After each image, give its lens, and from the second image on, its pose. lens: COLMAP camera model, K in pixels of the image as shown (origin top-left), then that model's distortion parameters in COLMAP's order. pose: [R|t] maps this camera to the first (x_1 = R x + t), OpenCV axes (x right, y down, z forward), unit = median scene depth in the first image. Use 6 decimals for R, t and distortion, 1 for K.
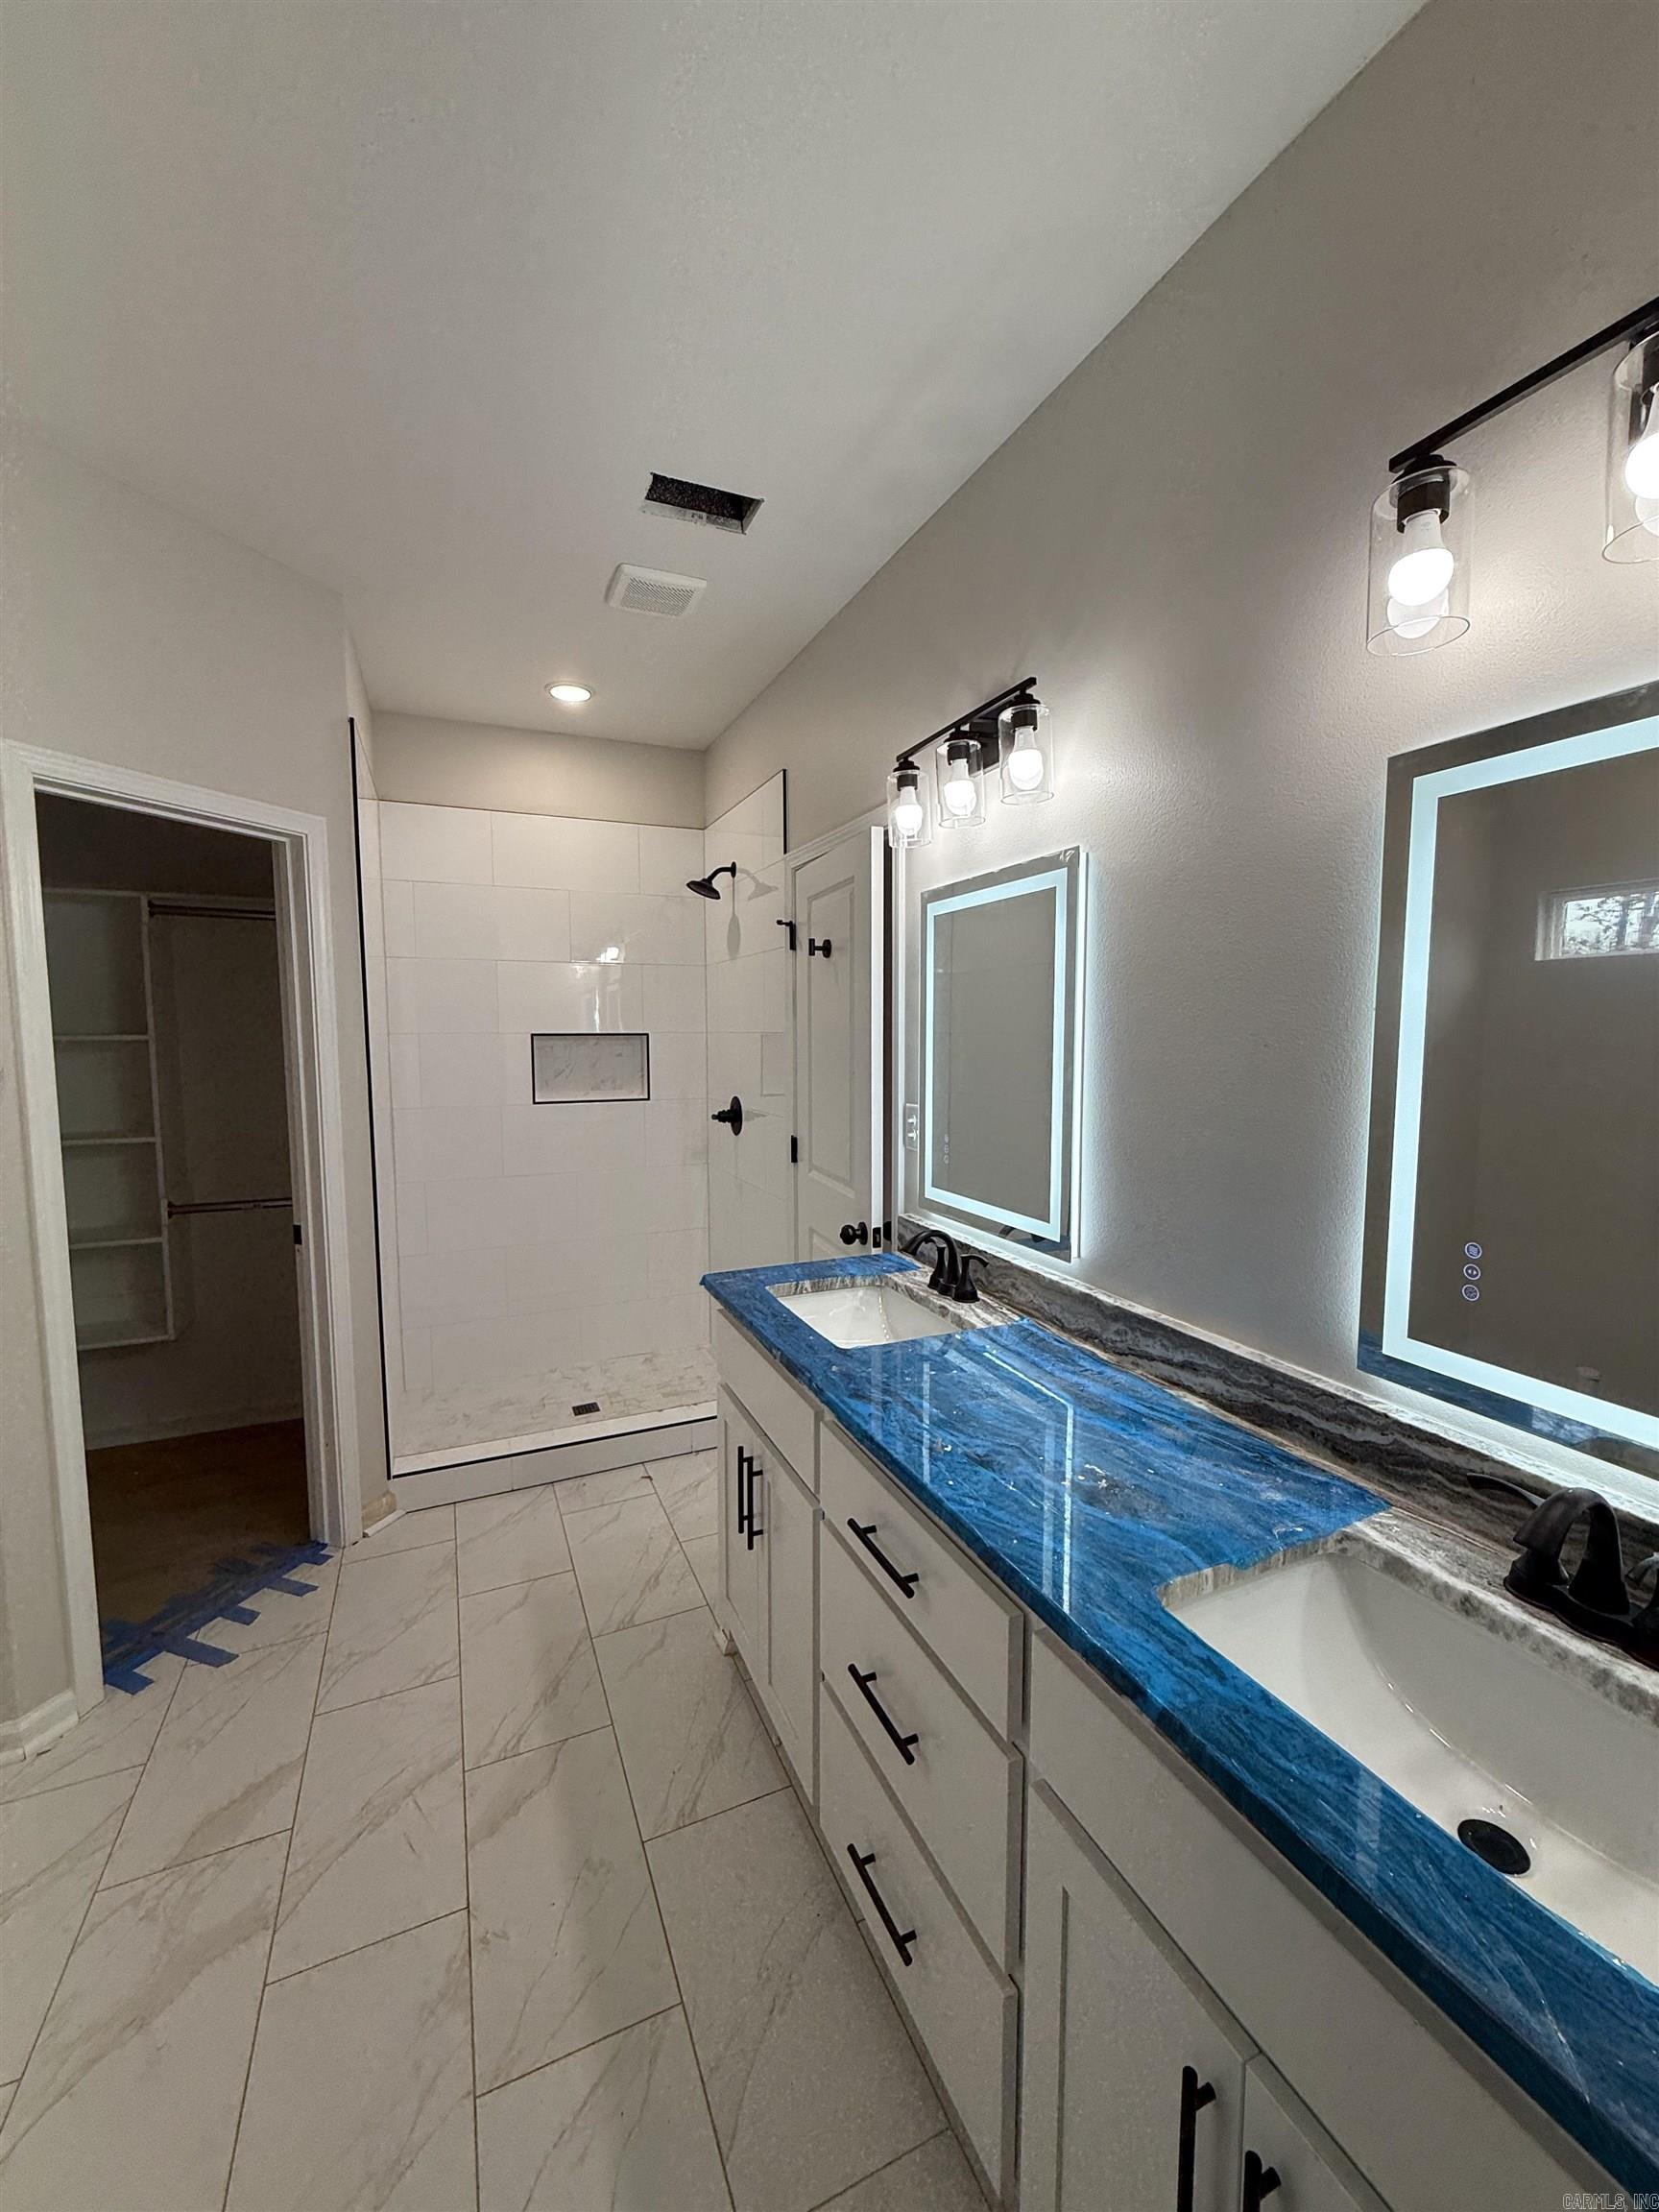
lens RADIAL K [[880.6, 0, 829.7], [0, 880.6, 1100.7], [0, 0, 1]] dist [0.000872, -0.000185]
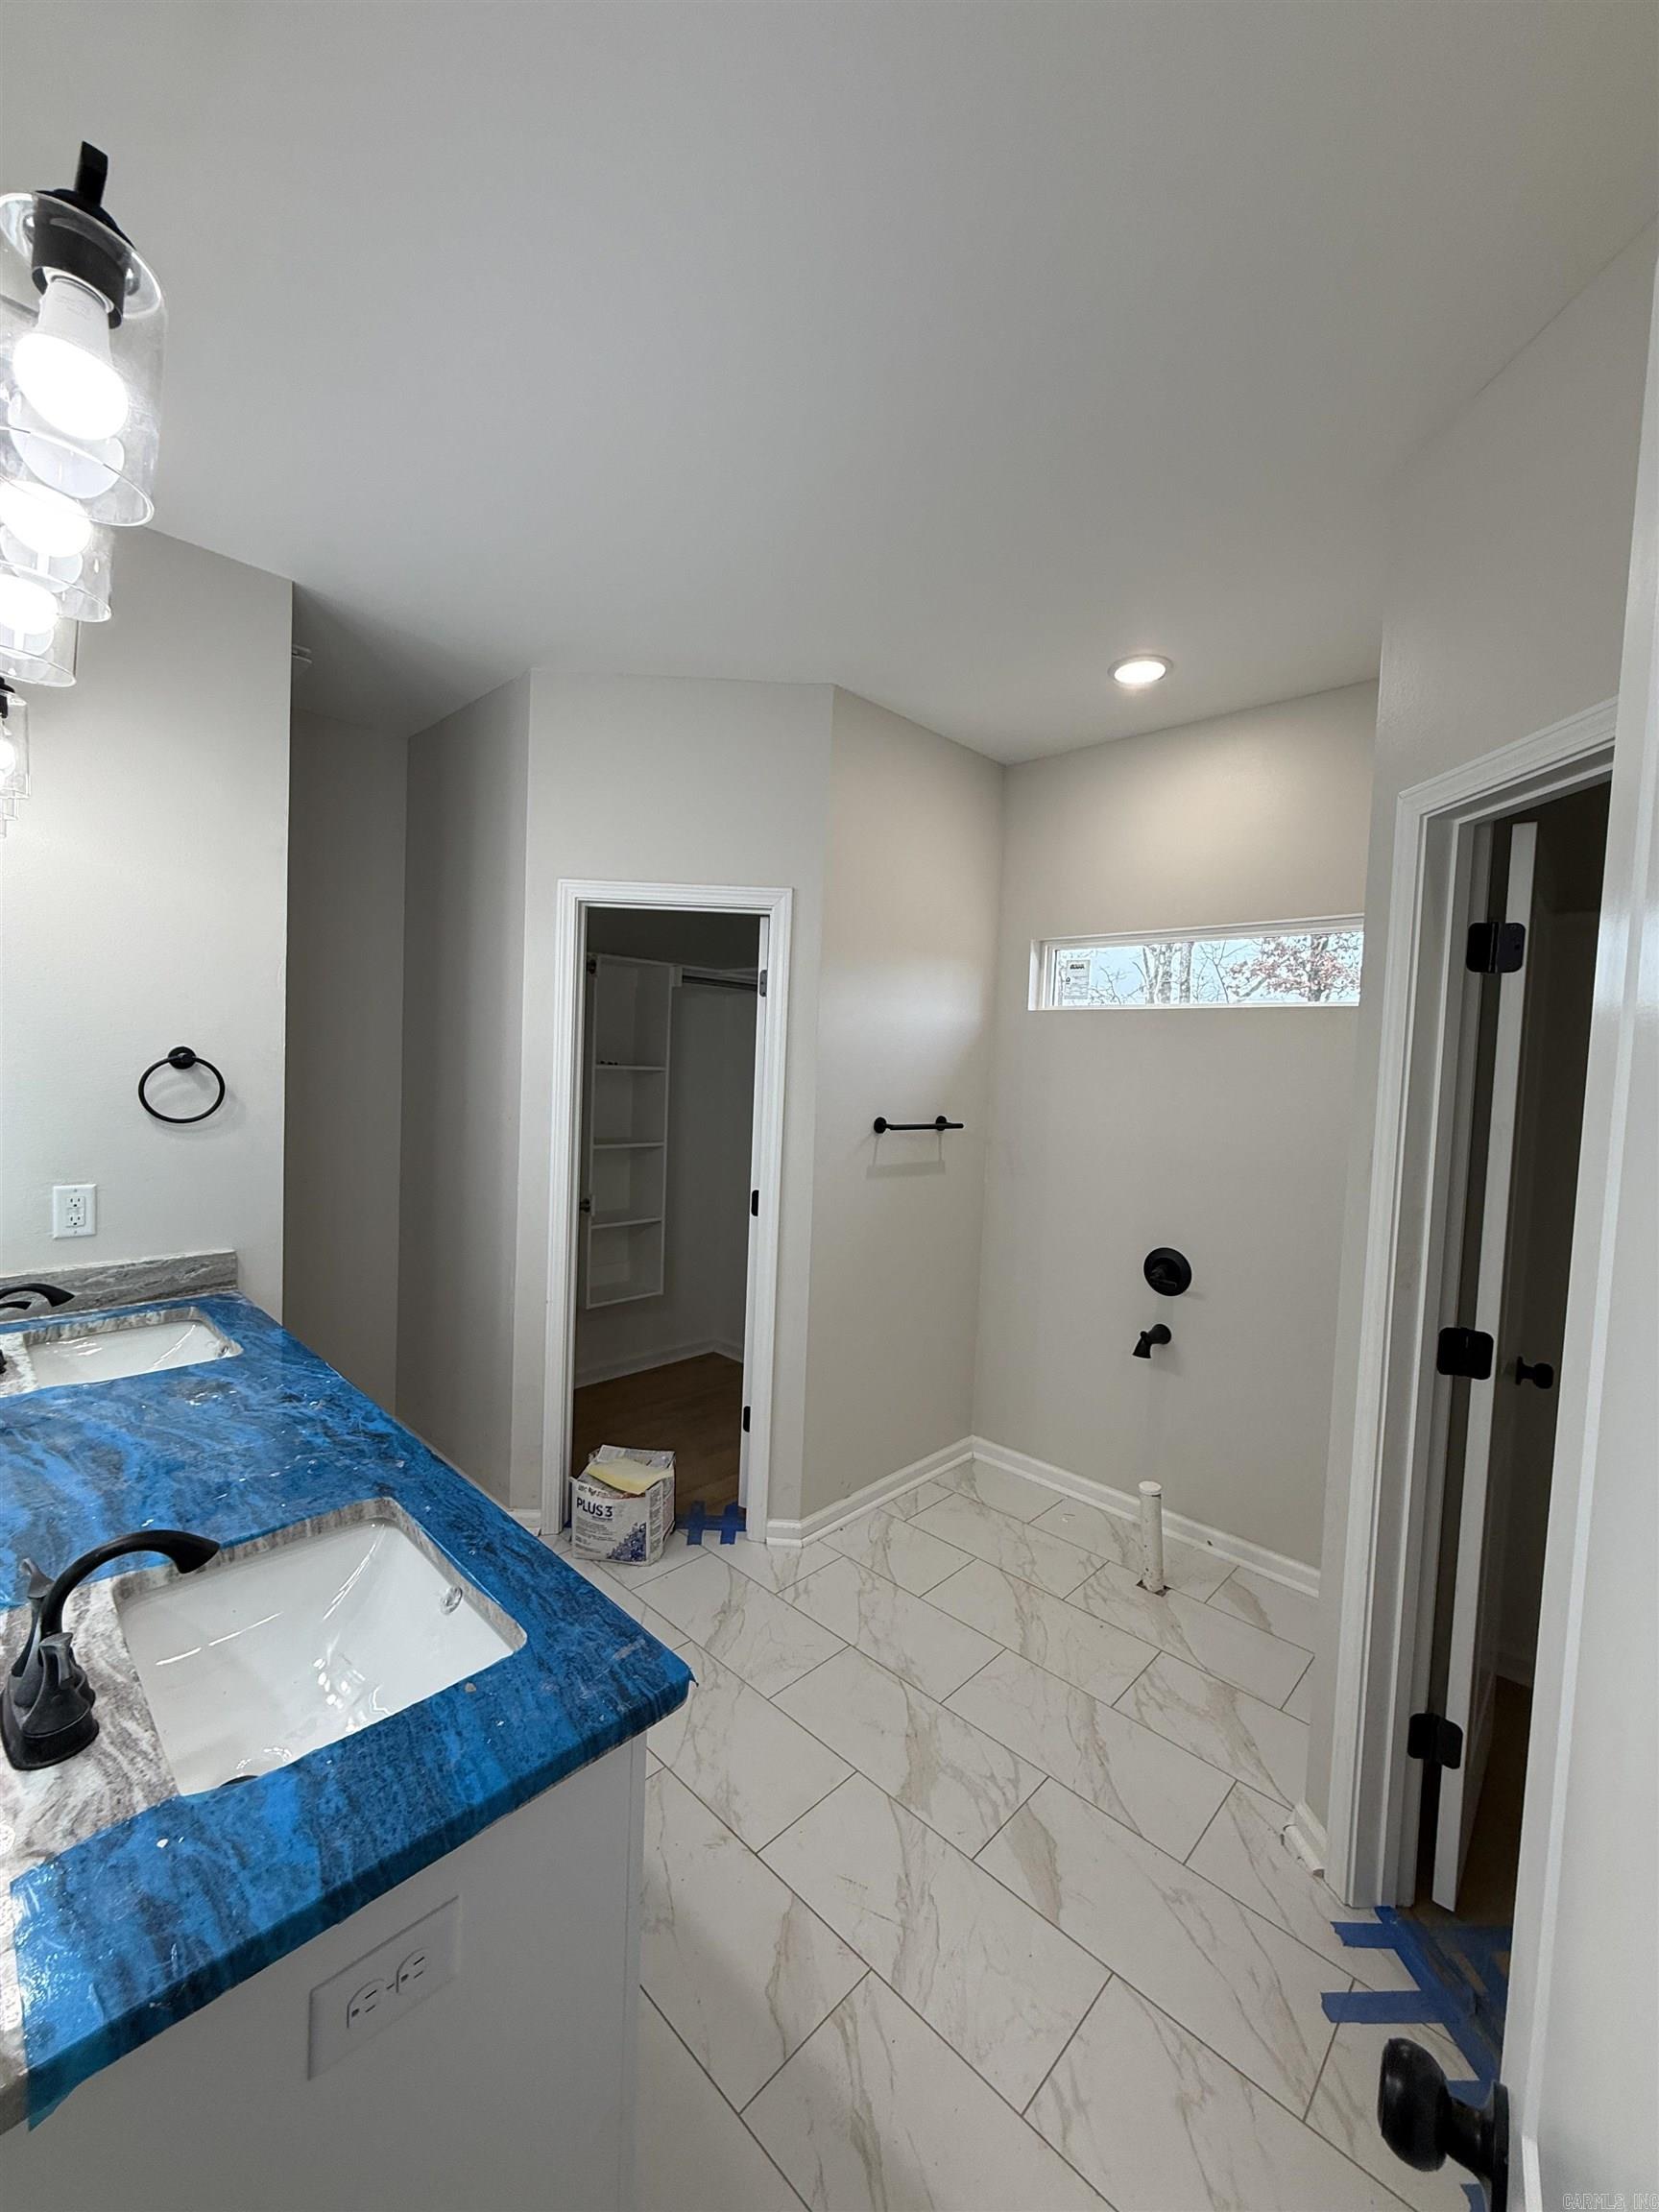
lens RADIAL K [[880.6, 0, 826.5], [0, 880.6, 1102.8], [0, 0, 1]] dist [0.000872, -0.000185]
pose [[-0.926685, -0.015328, -0.375526, -0.054888], [-0.070088, 0.988689, 0.132599, -0.206524], [0.369246, 0.149197, -0.917277, 2.001952]]
